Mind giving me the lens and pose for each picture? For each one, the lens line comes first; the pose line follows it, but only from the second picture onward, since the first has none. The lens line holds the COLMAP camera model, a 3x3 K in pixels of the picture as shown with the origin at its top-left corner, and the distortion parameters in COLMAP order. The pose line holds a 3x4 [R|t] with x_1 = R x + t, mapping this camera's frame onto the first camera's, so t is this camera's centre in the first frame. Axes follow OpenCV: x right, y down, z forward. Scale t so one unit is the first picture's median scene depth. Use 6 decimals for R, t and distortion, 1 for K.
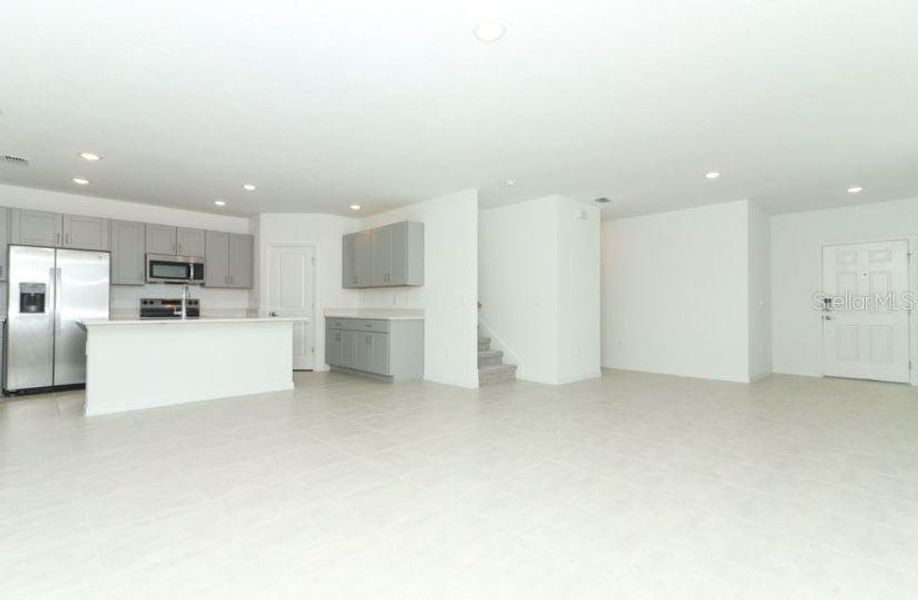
lens RADIAL K [[418.6, 0, 453.9], [0, 418.6, 299.3], [0, 0, 1]] dist [0.003028, 0.000675]
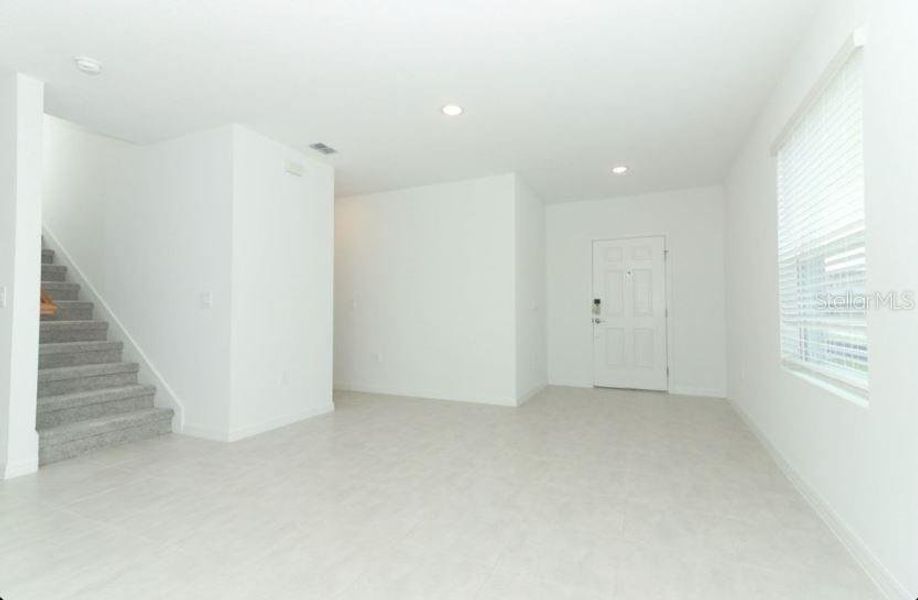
lens RADIAL K [[418.6, 0, 456.5], [0, 418.6, 301.6], [0, 0, 1]] dist [0.003028, 0.000675]
pose [[0.929184, 0.002140, 0.369611, 0.302106], [0.001008, 0.999965, -0.008324, 0.011137], [-0.369616, 0.008107, 0.929149, 0.302813]]
